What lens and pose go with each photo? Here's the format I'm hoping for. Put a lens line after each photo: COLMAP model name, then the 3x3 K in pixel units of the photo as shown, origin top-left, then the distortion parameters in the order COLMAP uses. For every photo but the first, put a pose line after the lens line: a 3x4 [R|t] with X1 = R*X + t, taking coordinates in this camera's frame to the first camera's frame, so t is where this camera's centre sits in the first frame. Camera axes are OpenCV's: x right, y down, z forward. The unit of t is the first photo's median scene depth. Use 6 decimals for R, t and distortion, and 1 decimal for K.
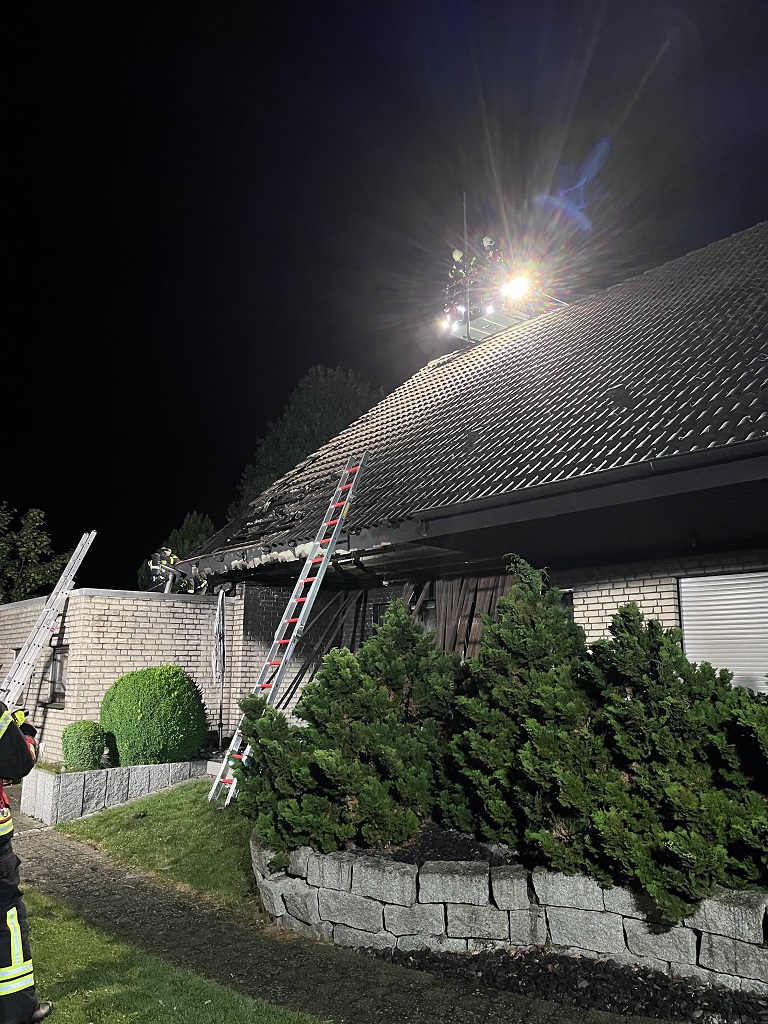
lens RADIAL K [[774.3, 0, 383.9], [0, 774.3, 511.8], [0, 0, 1]] dist [0.000668, 0.000059]
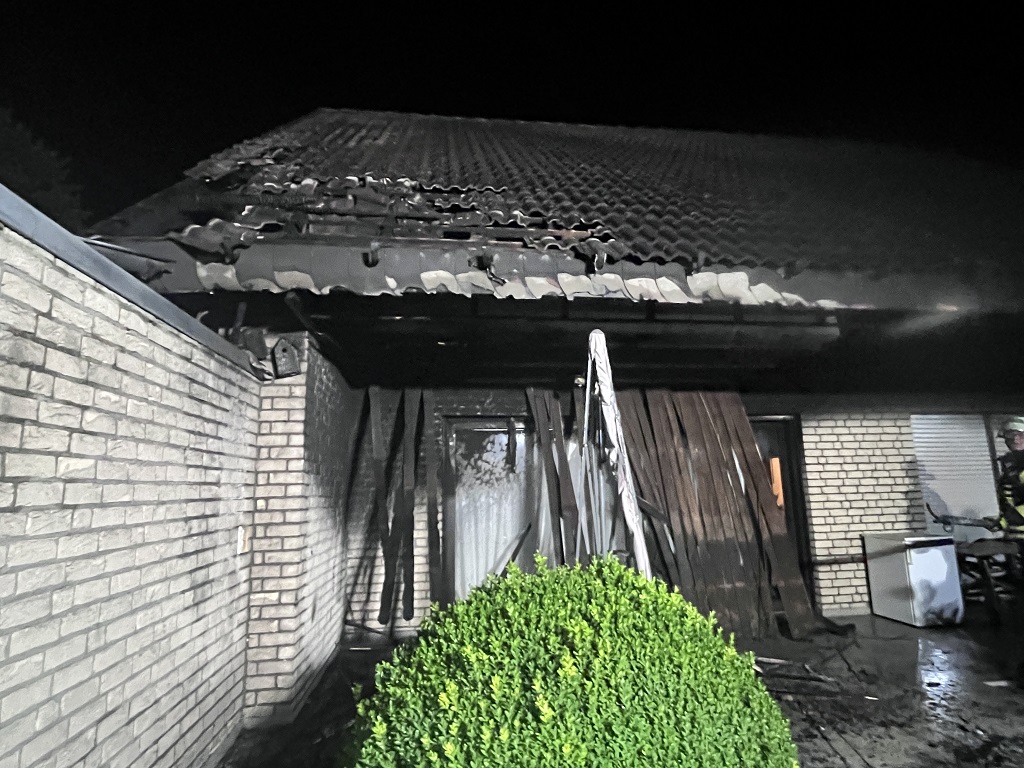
lens RADIAL K [[566.6, 0, 511.9], [0, 566.6, 385.9], [0, 0, 1]] dist [0.000314, -0.000013]
pose [[0.559040, 0.130644, 0.818783, -0.460723], [-0.143417, 0.987860, -0.059701, 0.152772], [-0.816643, -0.084052, 0.570990, 0.921635]]
